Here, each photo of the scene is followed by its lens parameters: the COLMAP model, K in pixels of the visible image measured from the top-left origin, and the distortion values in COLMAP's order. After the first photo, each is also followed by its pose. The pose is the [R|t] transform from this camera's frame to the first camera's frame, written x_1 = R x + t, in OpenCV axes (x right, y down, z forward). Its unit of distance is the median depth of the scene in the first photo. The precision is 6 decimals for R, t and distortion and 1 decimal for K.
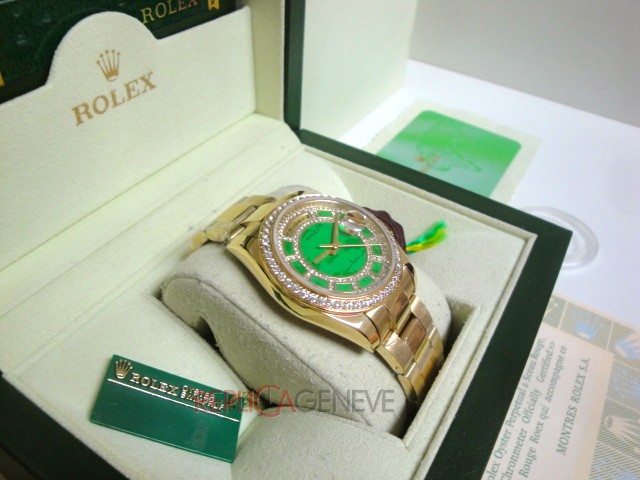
lens RADIAL K [[527.2, 0, 320.8], [0, 527.2, 238.2], [0, 0, 1]] dist [-0.150962, 0.104640]
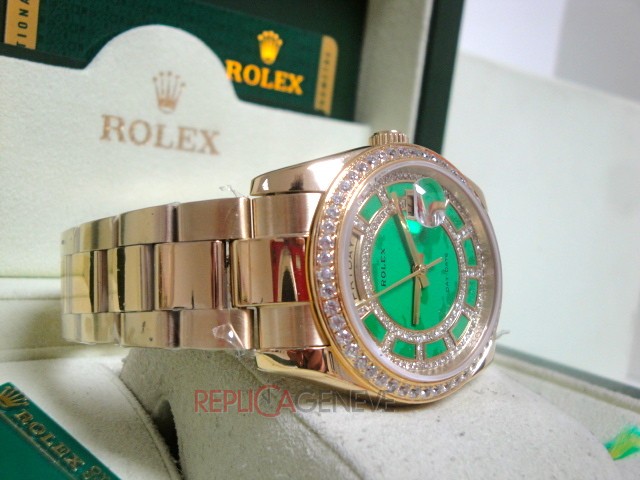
lens RADIAL K [[848.3, 0, 319.1], [0, 848.3, 237.7], [0, 0, 1]] dist [0.051922, 0.000000]
pose [[0.958791, 0.096950, -0.267060, 0.170693], [-0.239014, 0.783416, -0.573700, 0.507585], [0.153599, 0.613890, 0.774304, 0.156450]]
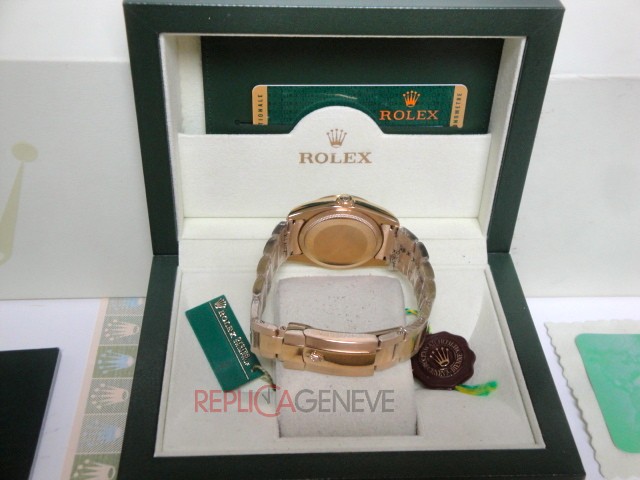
lens RADIAL K [[848.3, 0, 322.7], [0, 848.3, 236.5], [0, 0, 1]] dist [0.051922, 0.000000]
pose [[0.565246, 0.485471, -0.666945, 1.289900], [-0.538947, 0.829419, 0.146971, -0.424999], [0.624526, 0.276373, 0.730469, -0.714487]]
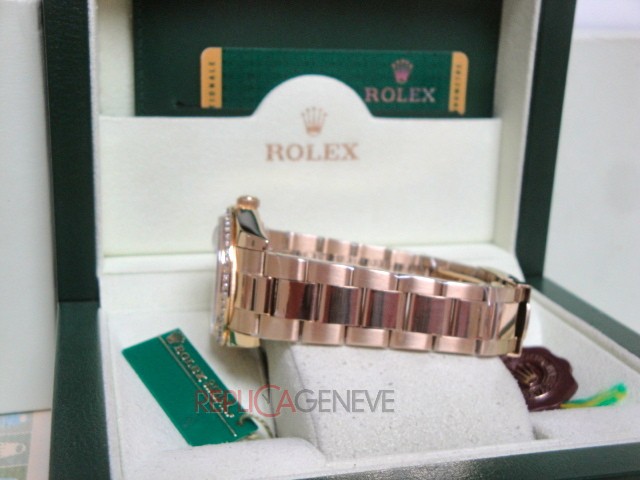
lens RADIAL K [[848.3, 0, 322.5], [0, 848.3, 236.6], [0, 0, 1]] dist [0.051922, 0.000000]
pose [[0.733792, 0.151797, -0.662199, 0.835396], [-0.442031, 0.846862, -0.295693, 0.399238], [0.515905, 0.509689, 0.688519, -0.137397]]
